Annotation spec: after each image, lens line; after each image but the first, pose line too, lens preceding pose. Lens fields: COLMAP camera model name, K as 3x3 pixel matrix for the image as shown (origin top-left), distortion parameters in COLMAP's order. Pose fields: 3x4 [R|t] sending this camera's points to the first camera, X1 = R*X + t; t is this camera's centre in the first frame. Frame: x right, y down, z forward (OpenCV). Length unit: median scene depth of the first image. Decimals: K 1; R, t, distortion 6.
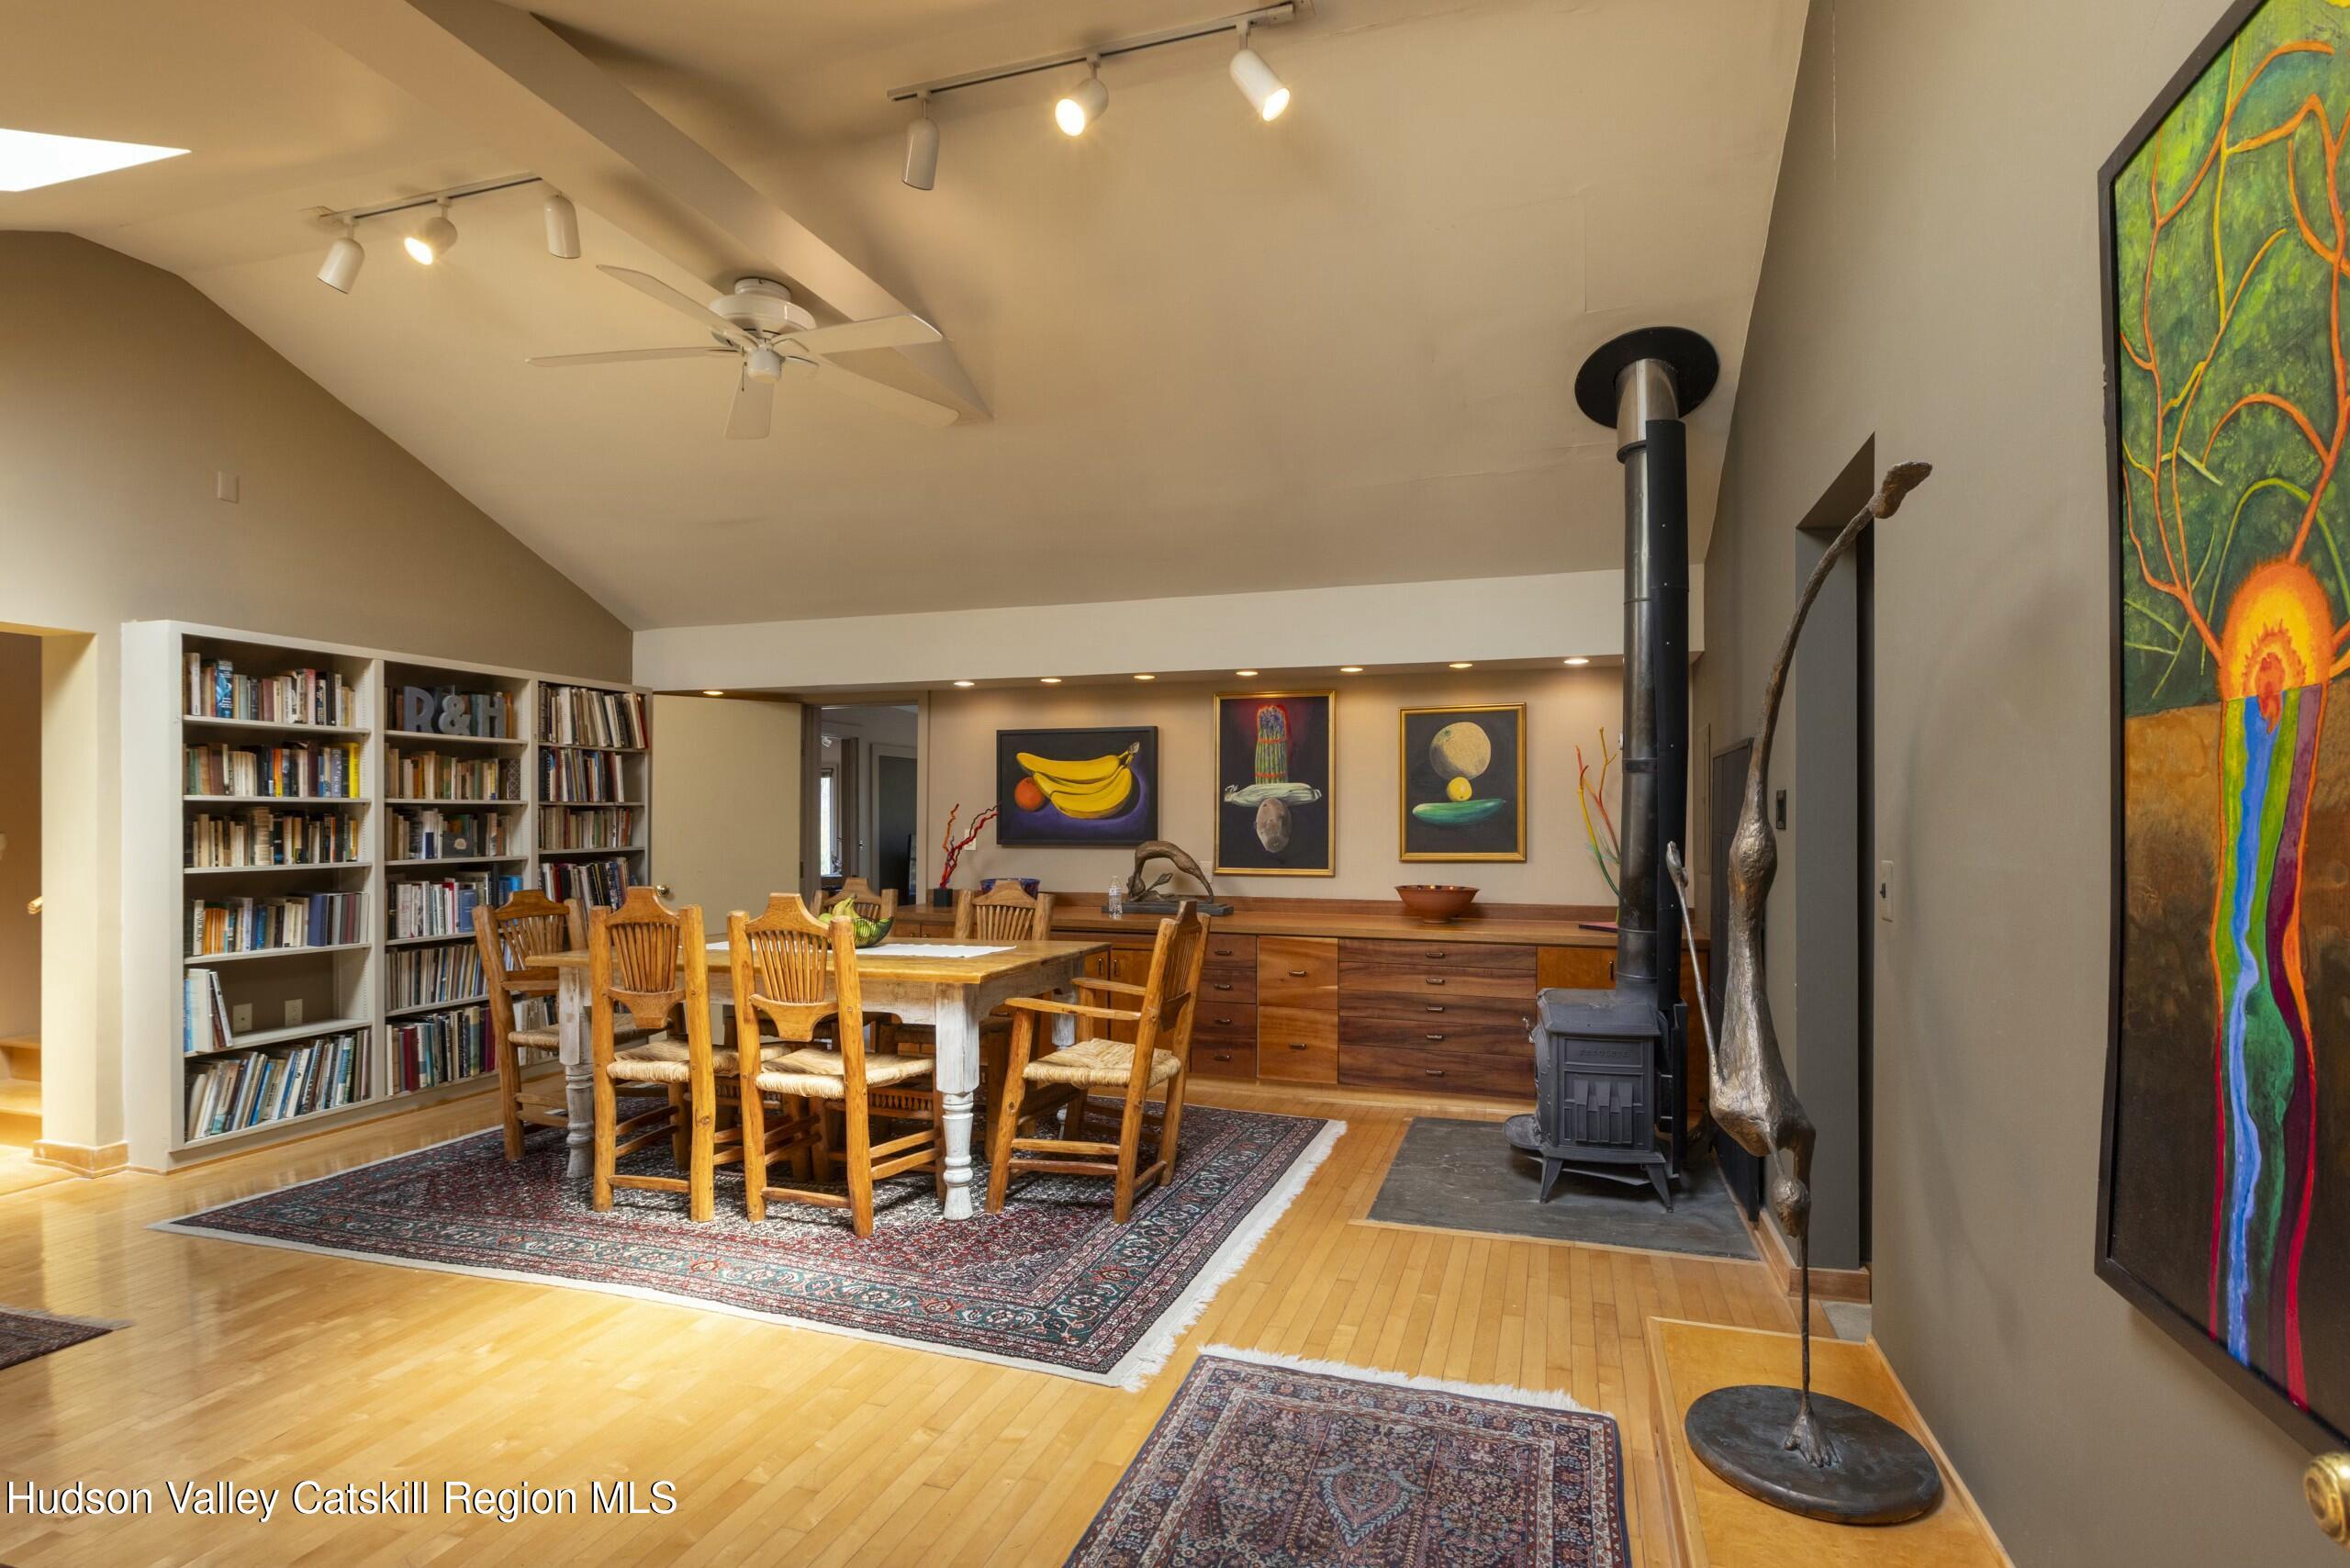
lens RADIAL K [[1171.5, 0, 1178.1], [0, 1171.5, 823.2], [0, 0, 1]] dist [0.000385, 0.000123]
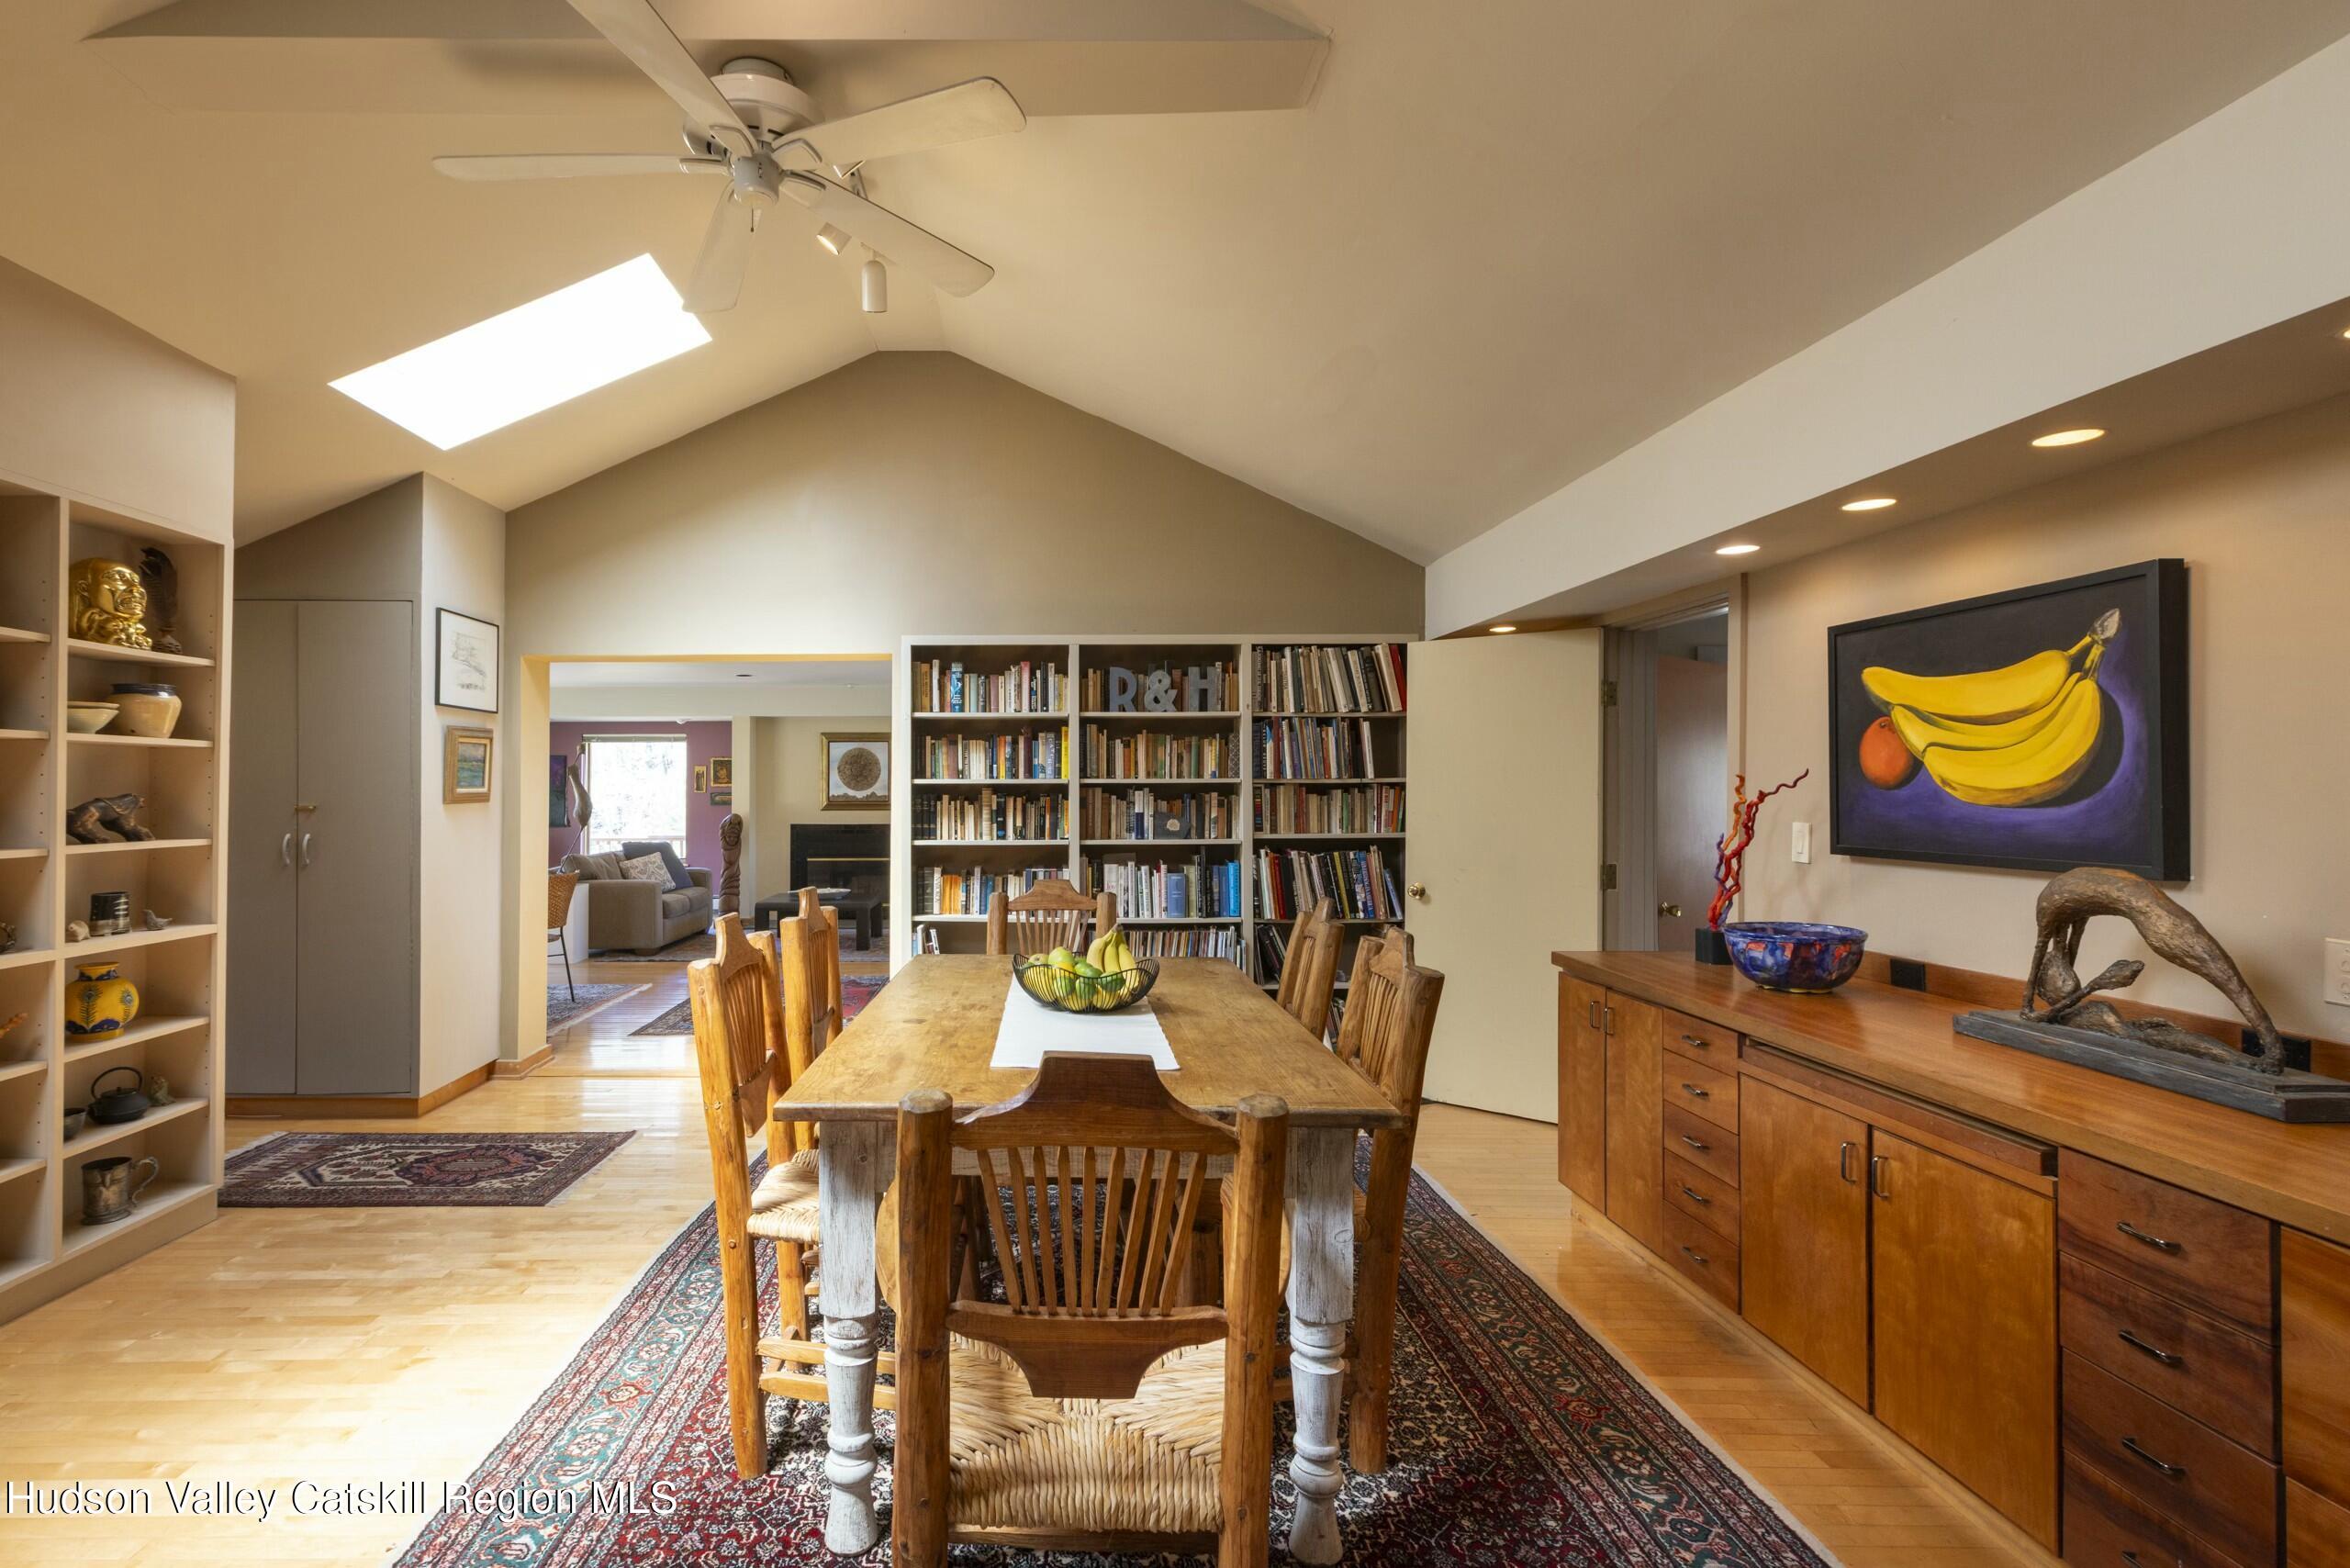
lens RADIAL K [[1124.9, 0, 1175.0], [0, 1124.9, 784.0], [0, 0, 1]] dist [-0.000254, -0.000143]
pose [[0.320025, -0.005678, -0.947392, 0.269533], [-0.003164, 0.999970, -0.007062, -0.009850], [0.947404, 0.005257, 0.319998, 0.730135]]
